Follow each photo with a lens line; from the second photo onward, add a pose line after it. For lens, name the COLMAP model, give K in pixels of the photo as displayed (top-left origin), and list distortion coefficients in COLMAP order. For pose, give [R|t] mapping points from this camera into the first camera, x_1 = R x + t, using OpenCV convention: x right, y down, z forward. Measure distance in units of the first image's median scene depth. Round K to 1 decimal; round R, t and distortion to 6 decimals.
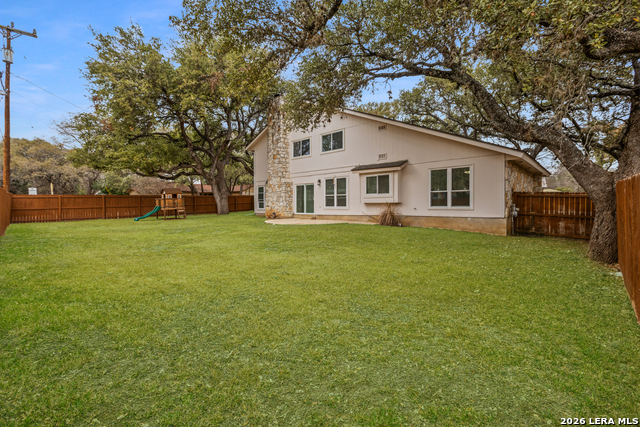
lens RADIAL K [[283.4, 0, 320.0], [0, 283.4, 213.2], [0, 0, 1]] dist [0.004218, 0.000089]
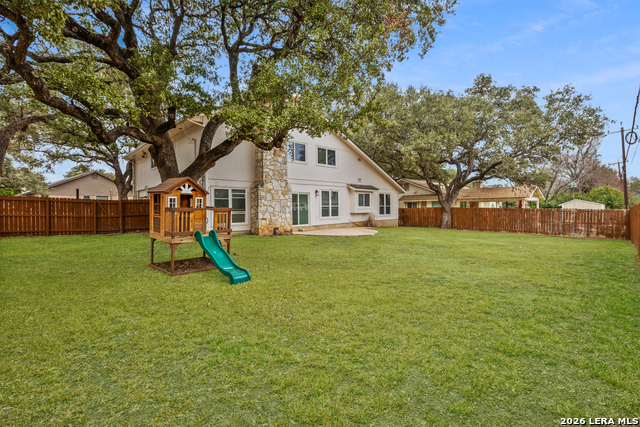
lens RADIAL K [[283.4, 0, 320.1], [0, 283.4, 211.2], [0, 0, 1]] dist [0.004218, 0.000089]
pose [[0.053296, 0.003112, 0.998574, -1.037864], [0.045495, 0.998949, -0.005541, -0.039622], [-0.997542, 0.045726, 0.053098, 0.975264]]
